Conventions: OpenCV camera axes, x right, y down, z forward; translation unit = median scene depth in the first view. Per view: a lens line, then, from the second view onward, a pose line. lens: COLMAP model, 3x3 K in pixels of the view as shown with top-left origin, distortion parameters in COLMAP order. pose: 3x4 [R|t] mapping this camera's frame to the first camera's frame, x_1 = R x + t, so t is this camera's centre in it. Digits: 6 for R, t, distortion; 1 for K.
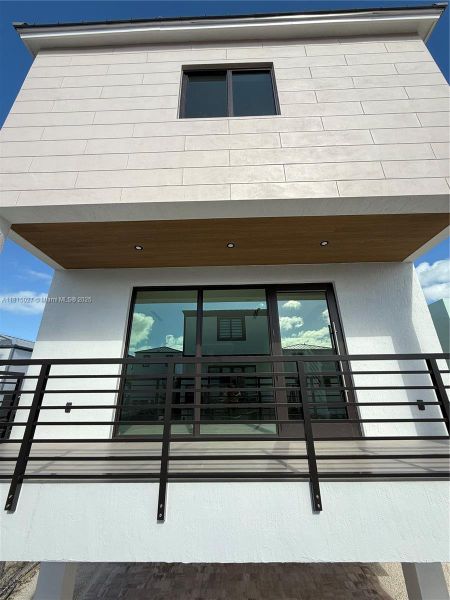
lens RADIAL K [[238.6, 0, 225.0], [0, 238.6, 300.0], [0, 0, 1]] dist [-0.001360, -0.000262]
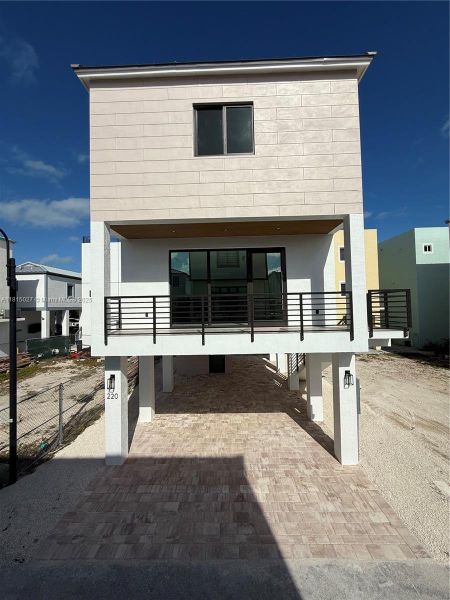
lens RADIAL K [[238.6, 0, 225.0], [0, 238.6, 300.0], [0, 0, 1]] dist [-0.001360, -0.000262]
pose [[0.999947, -0.008788, 0.005442, 0.003605], [0.006453, 0.942037, 0.335448, -0.326954], [-0.008074, -0.335395, 0.942043, -0.833907]]
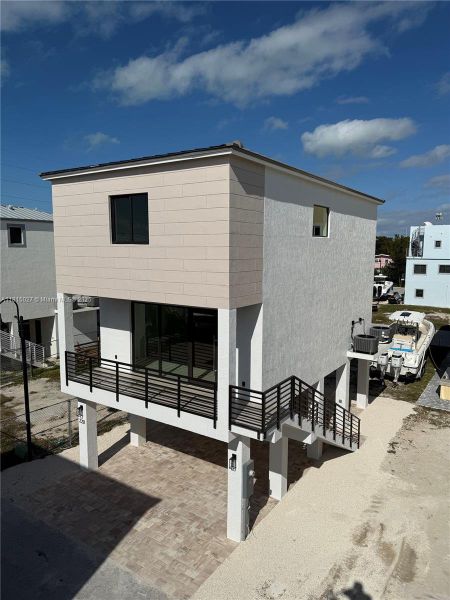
lens RADIAL K [[424.4, 0, 225.0], [0, 424.4, 300.0], [0, 0, 1]] dist [0.002896, 0.000341]
pose [[0.843123, 0.079660, -0.531787, 2.197166], [0.179351, 0.890674, 0.417772, -1.450583], [0.506929, -0.447610, 0.736661, -1.152584]]
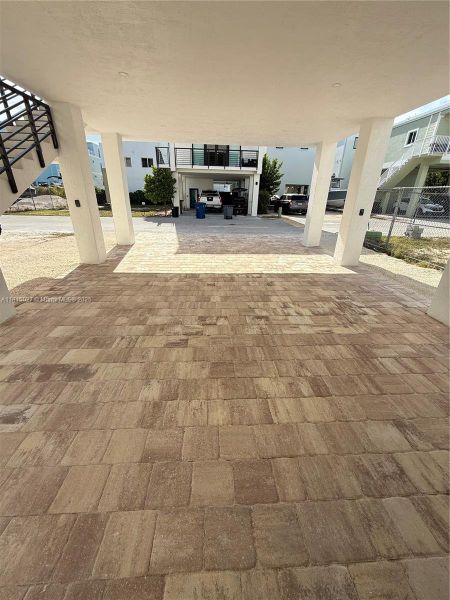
lens RADIAL K [[238.6, 0, 225.0], [0, 238.6, 300.0], [0, 0, 1]] dist [-0.001360, -0.000262]
pose [[-0.996540, 0.020250, -0.080614, 0.168526], [0.016426, 0.998721, 0.047815, 1.612426], [0.081479, 0.046325, -0.995598, 2.378085]]
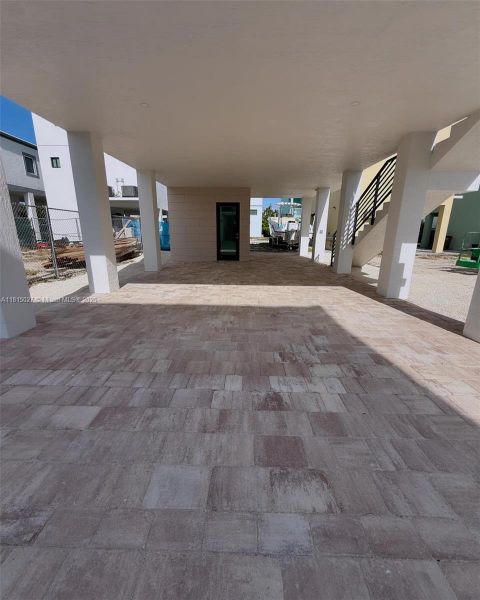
lens RADIAL K [[254.5, 0, 240.8], [0, 254.5, 300.2], [0, 0, 1]] dist [-0.000939, -0.000371]
pose [[0.999795, 0.018277, 0.008734, 0.011961], [-0.019918, 0.808476, 0.588192, 0.687506], [0.003689, -0.588245, 0.808674, -0.251370]]
